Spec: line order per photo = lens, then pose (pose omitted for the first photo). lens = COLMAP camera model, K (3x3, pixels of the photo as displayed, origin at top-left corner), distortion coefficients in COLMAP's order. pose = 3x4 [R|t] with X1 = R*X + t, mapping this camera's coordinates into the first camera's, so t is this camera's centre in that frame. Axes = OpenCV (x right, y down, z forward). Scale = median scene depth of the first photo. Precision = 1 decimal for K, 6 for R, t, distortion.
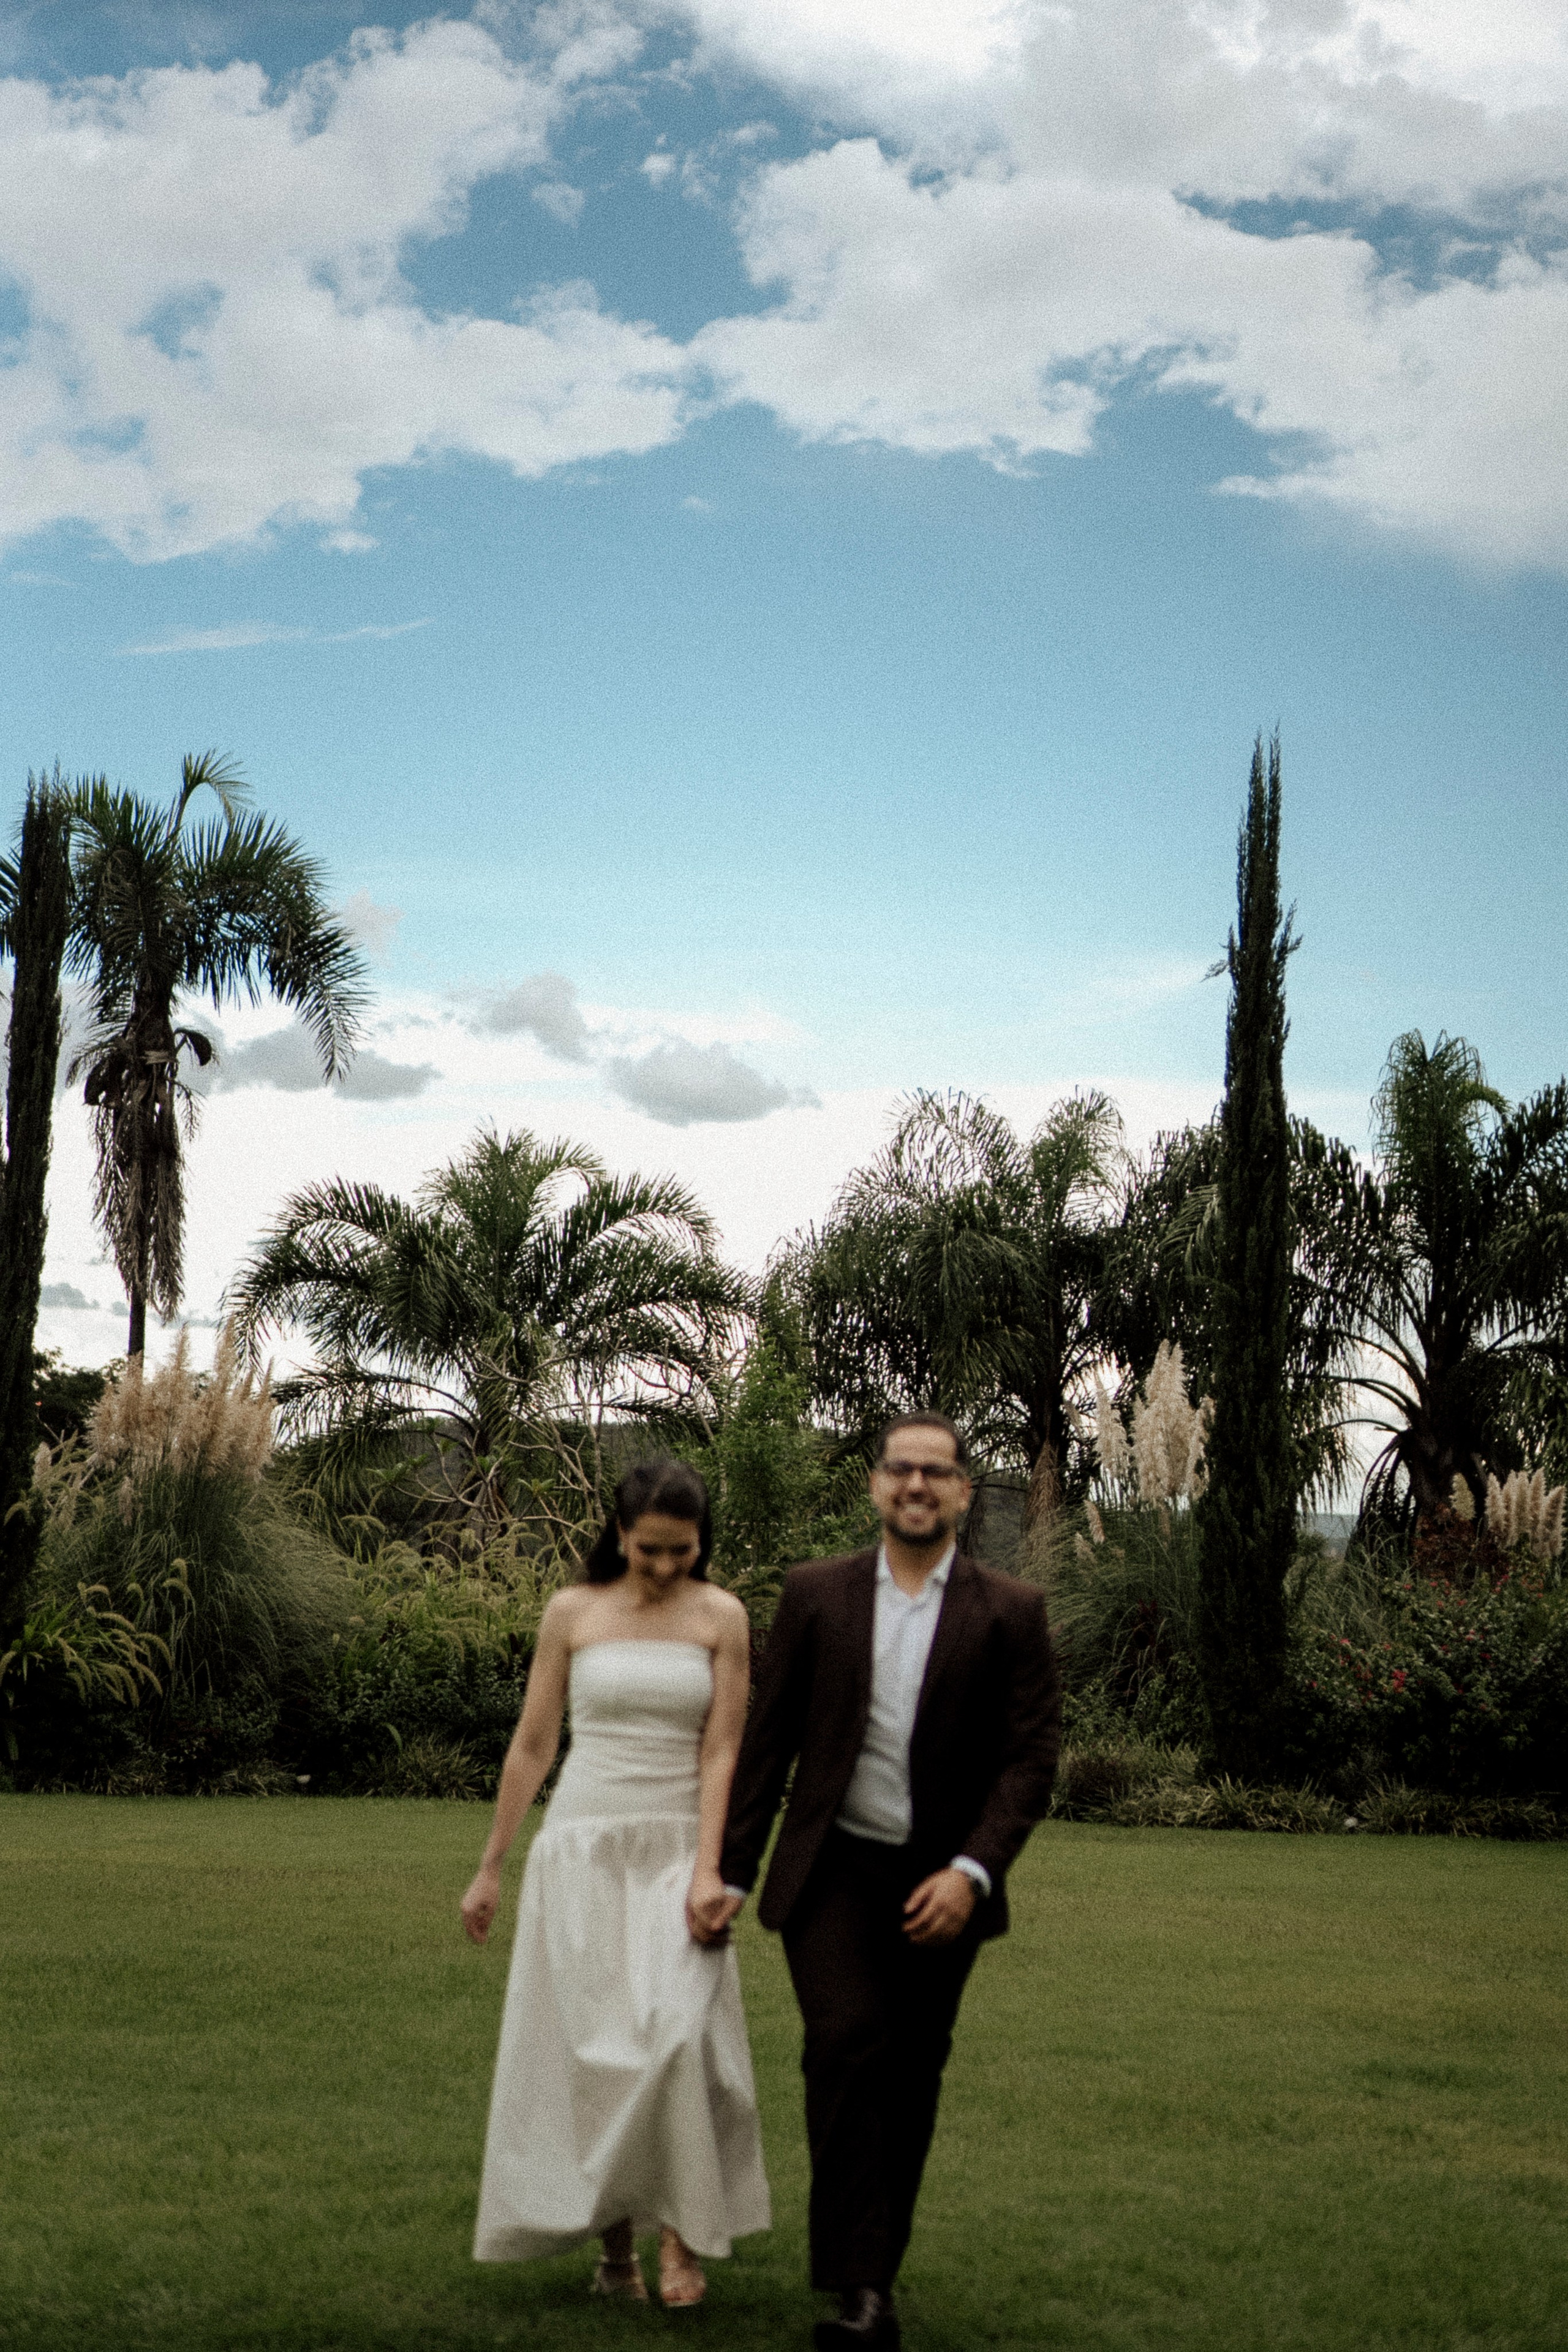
lens RADIAL K [[3339.0, 0, 800.7], [0, 3339.0, 1164.4], [0, 0, 1]] dist [0.023131, 0.000000]
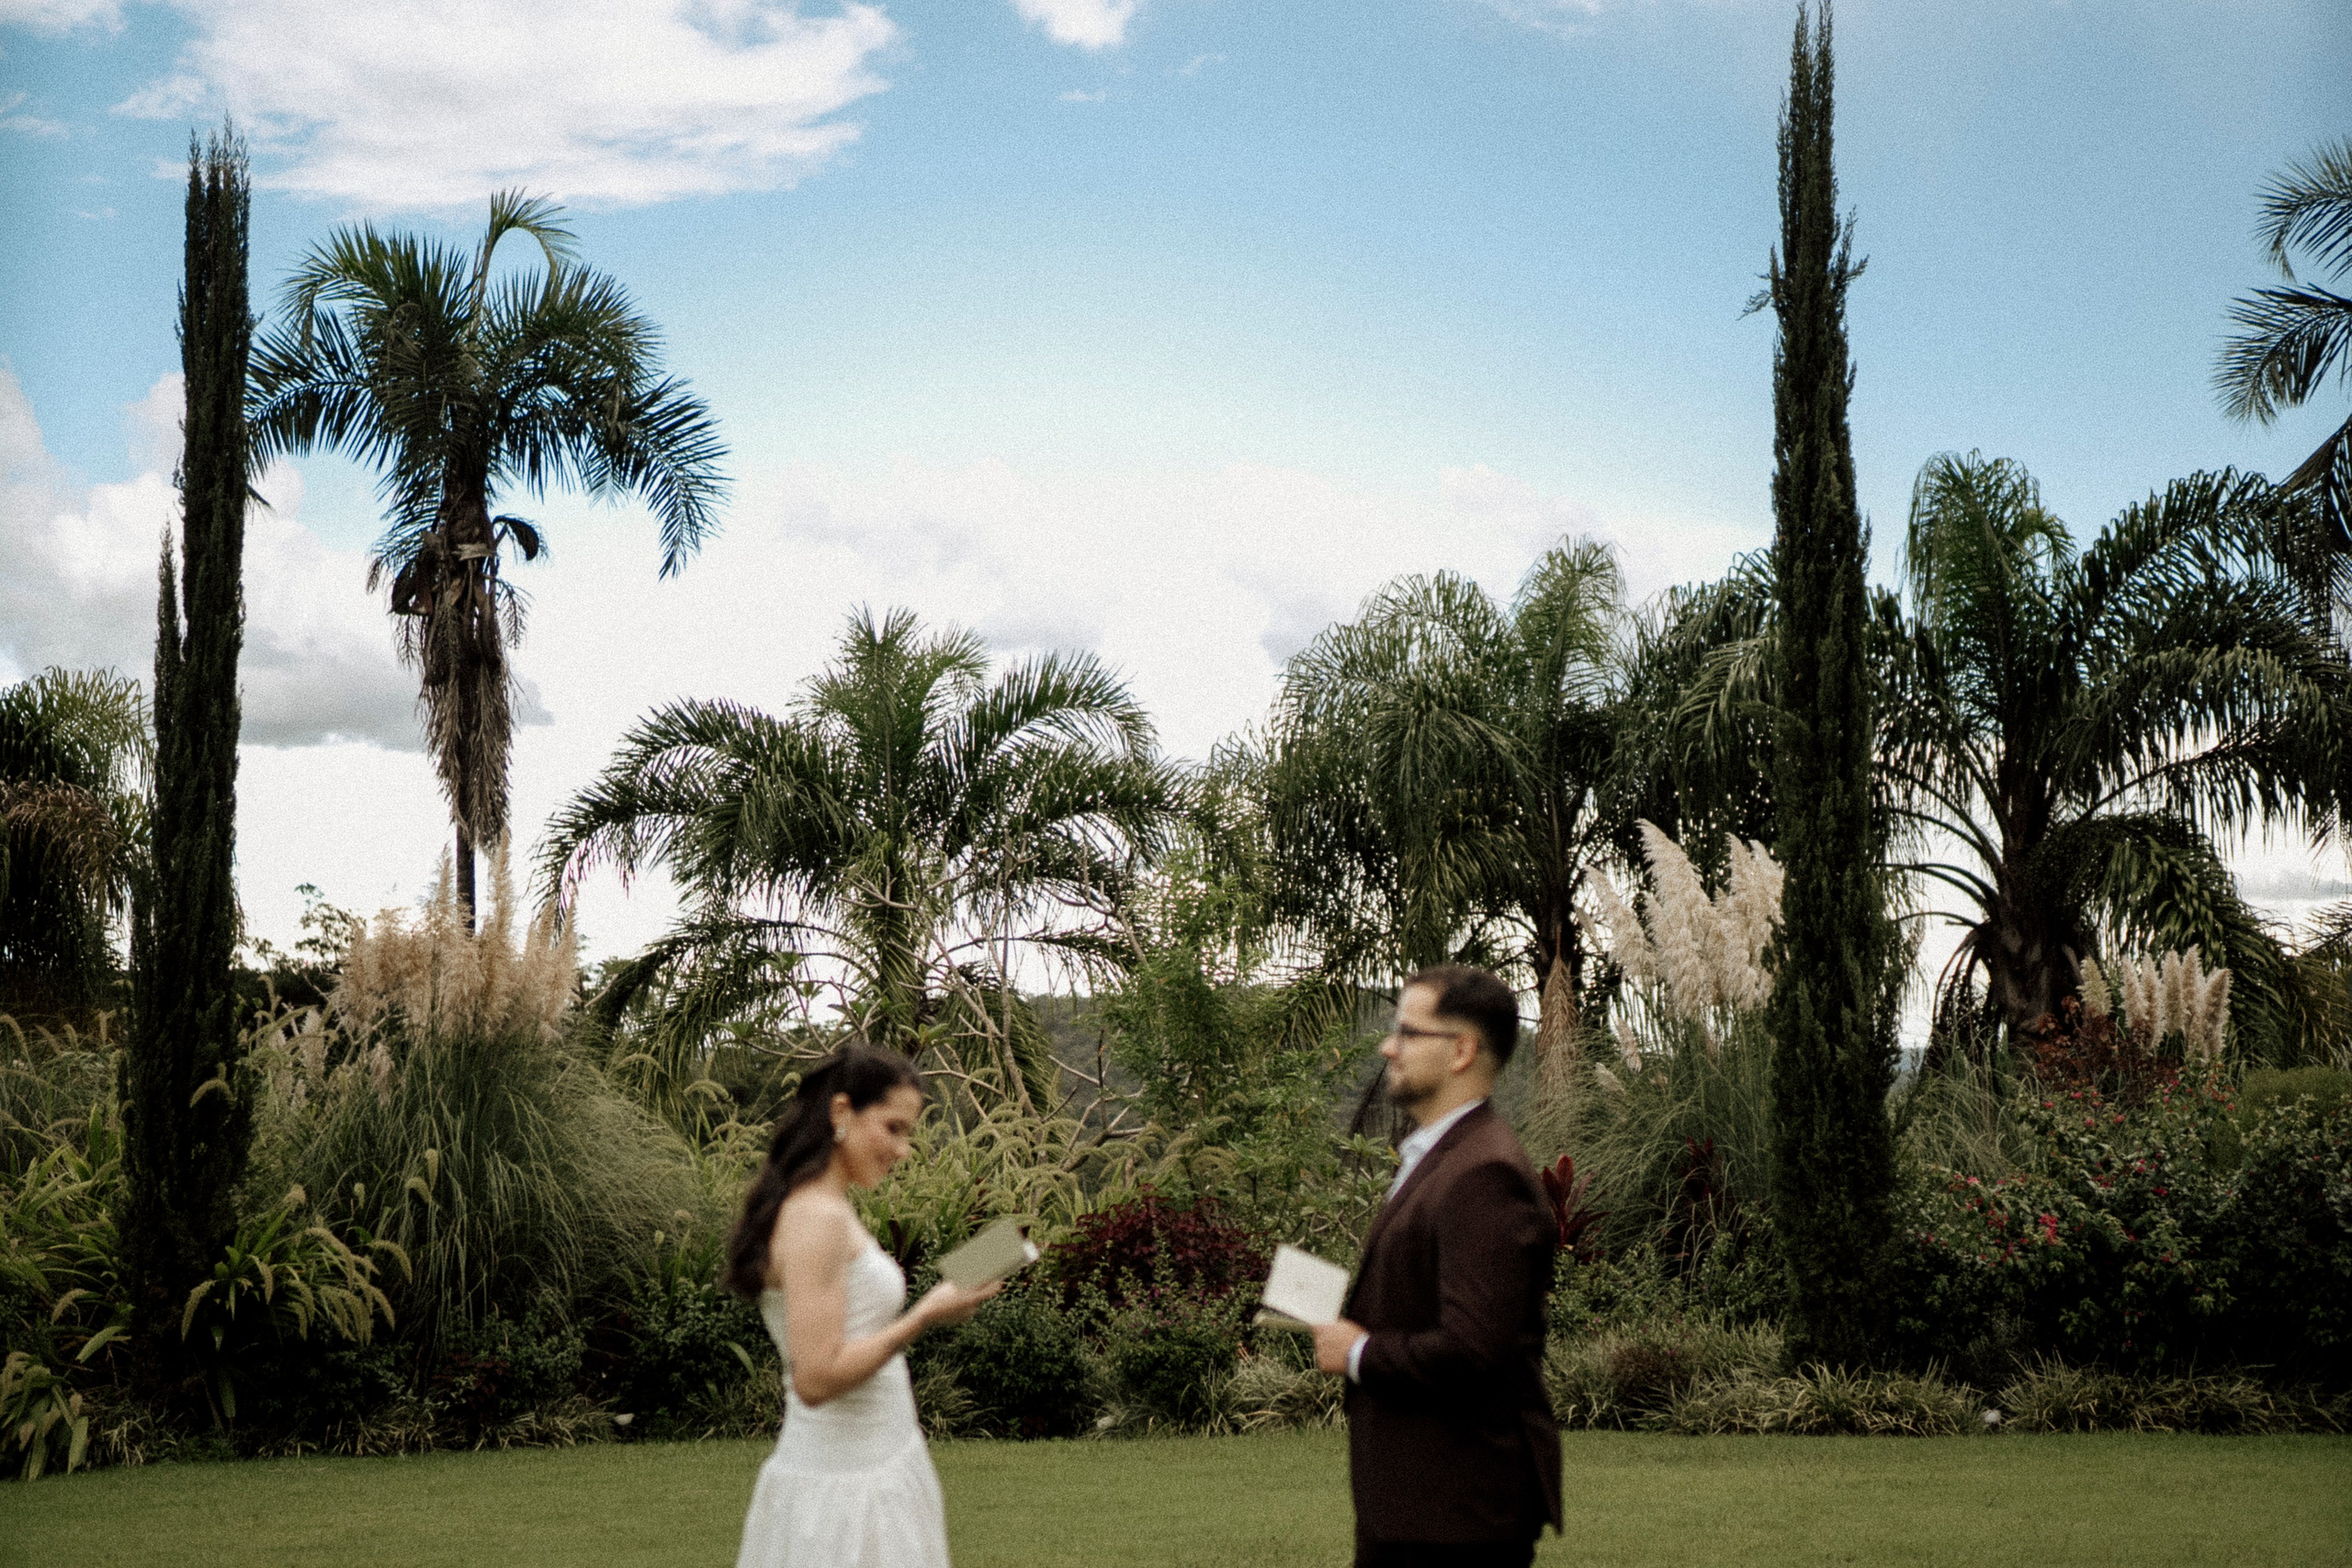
lens RADIAL K [[3338.7, 0, 1176.3], [0, 3338.7, 782.7], [0, 0, 1]] dist [0.023131, 0.000000]
pose [[0.998144, -0.051488, -0.032524, 0.008632], [0.052008, 0.998529, 0.015341, 0.022491], [0.031686, -0.017004, 0.999353, 0.166828]]
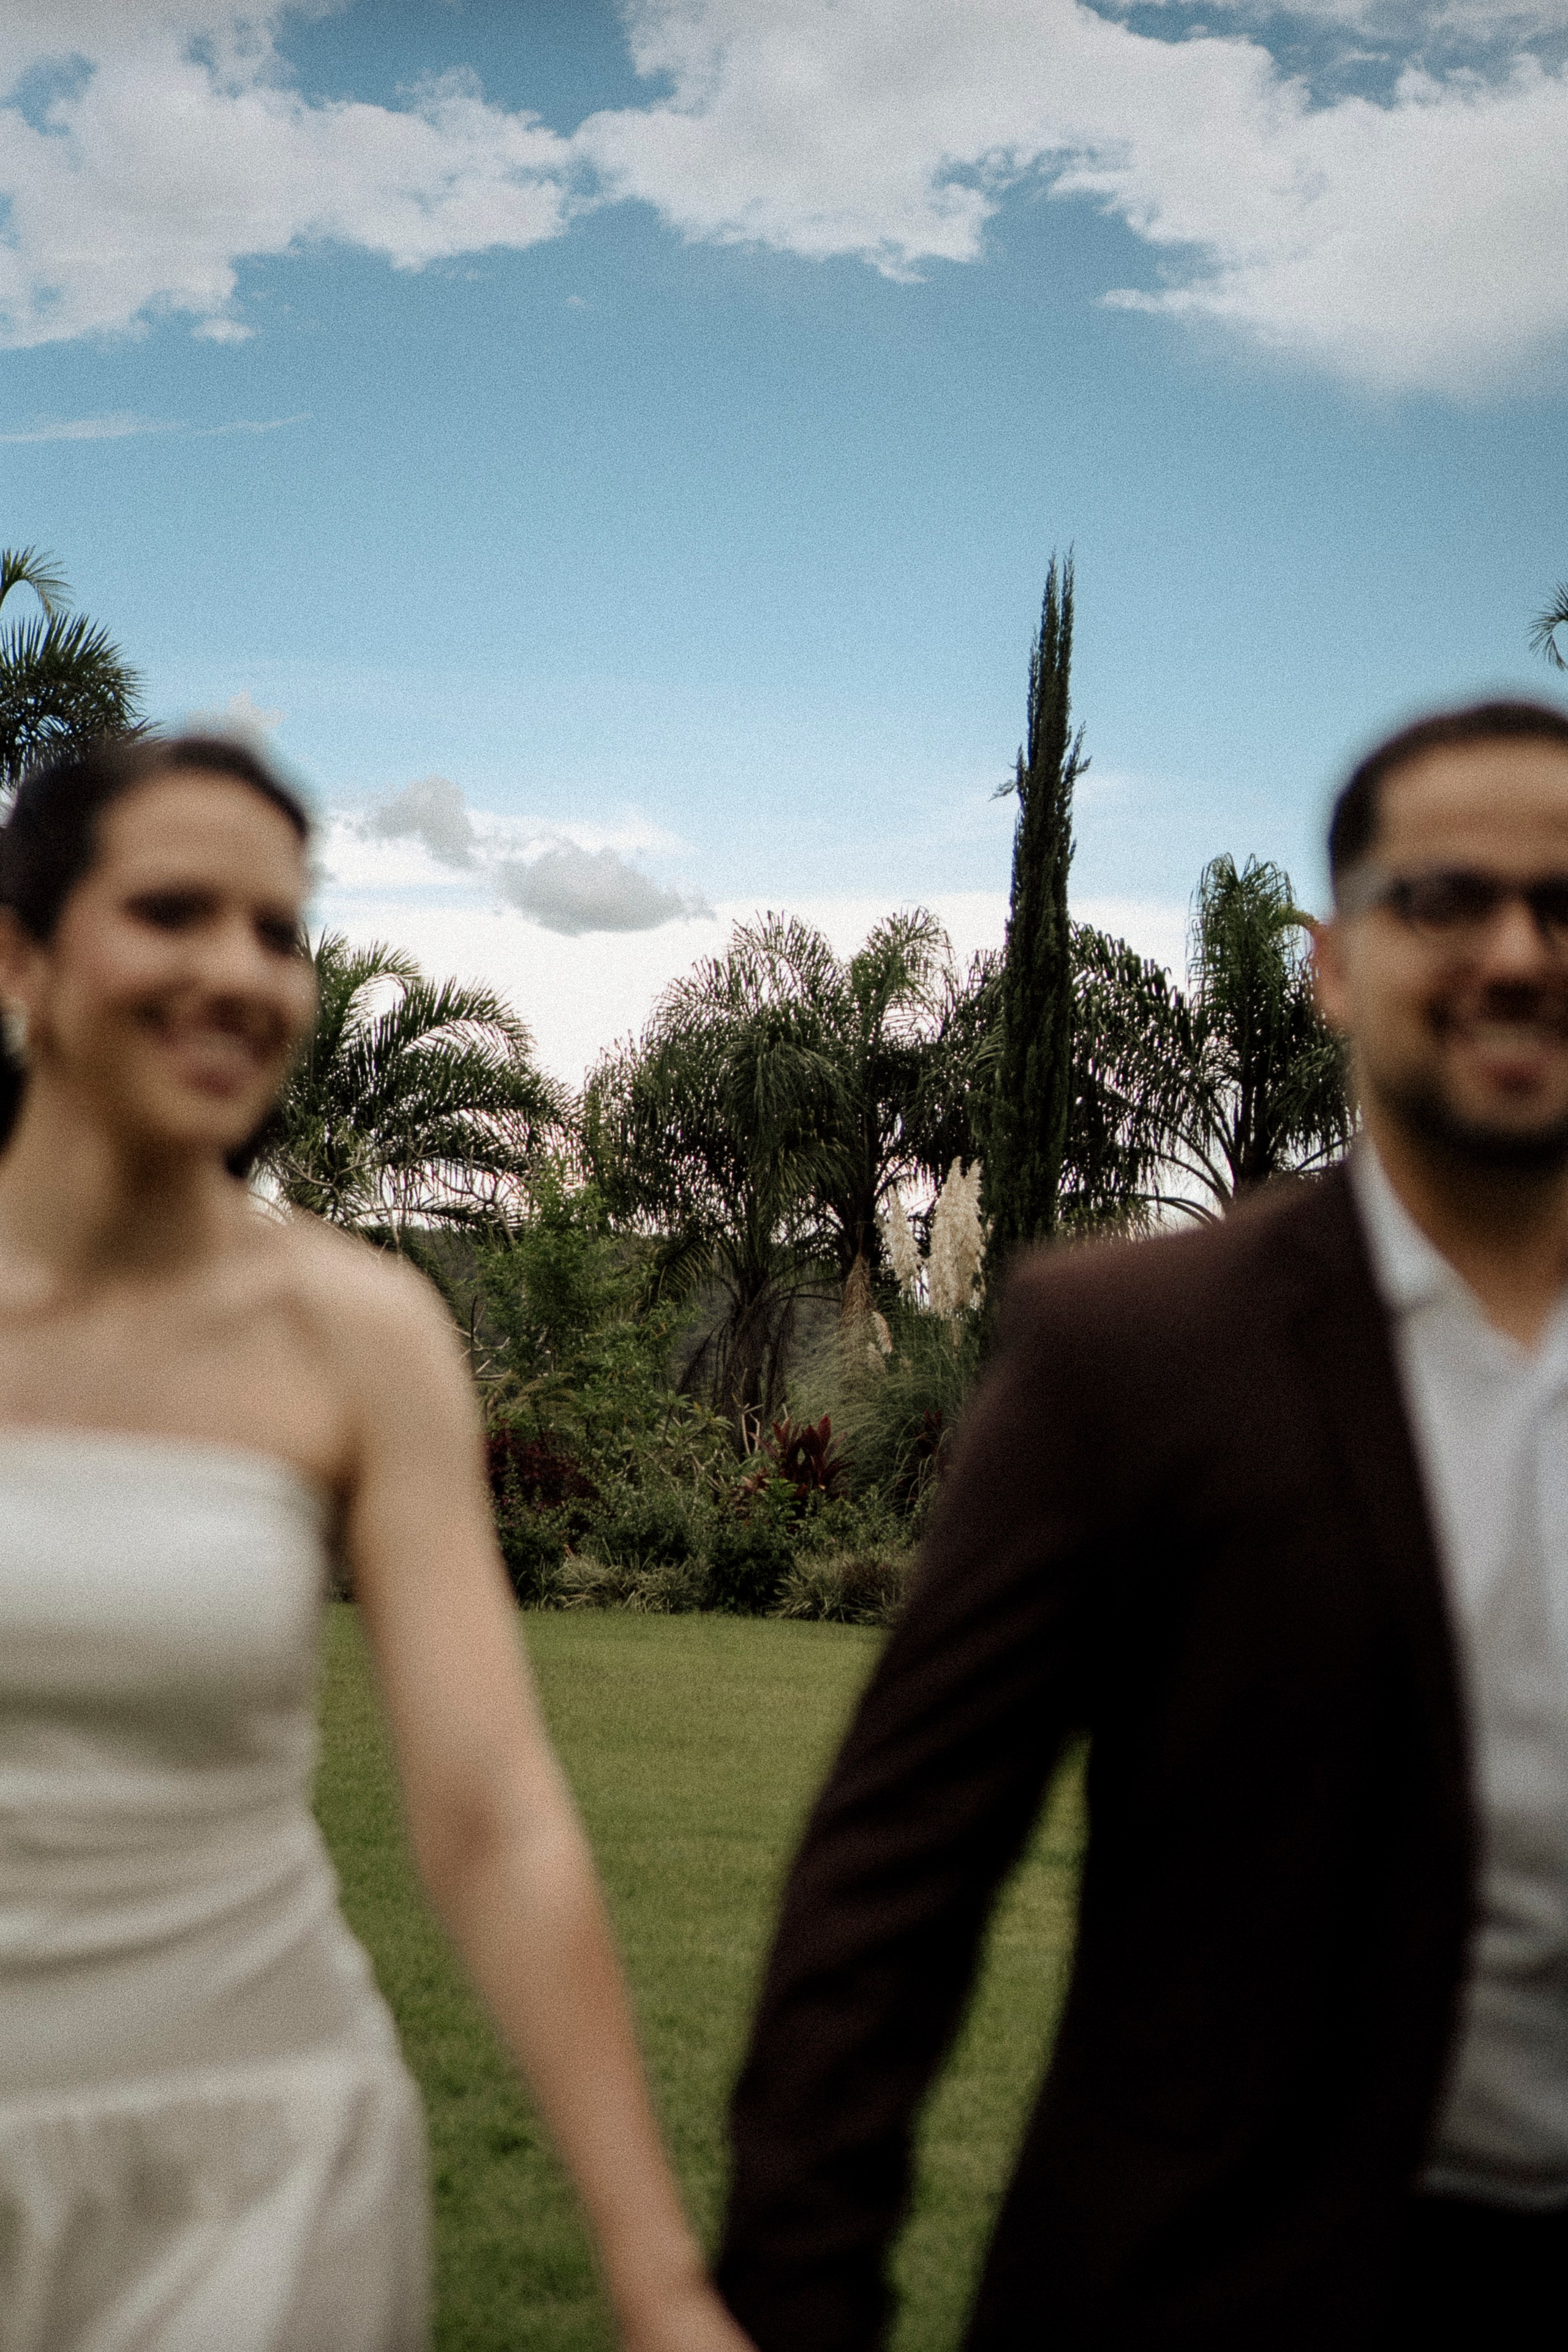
lens RADIAL K [[3339.0, 0, 777.0], [0, 3339.0, 1176.6], [0, 0, 1]] dist [0.023131, 0.000000]
pose [[0.999378, 0.017411, 0.030658, 0.018985], [-0.019211, 0.998047, 0.059441, -0.000188], [-0.029563, -0.059993, 0.997761, -0.007953]]
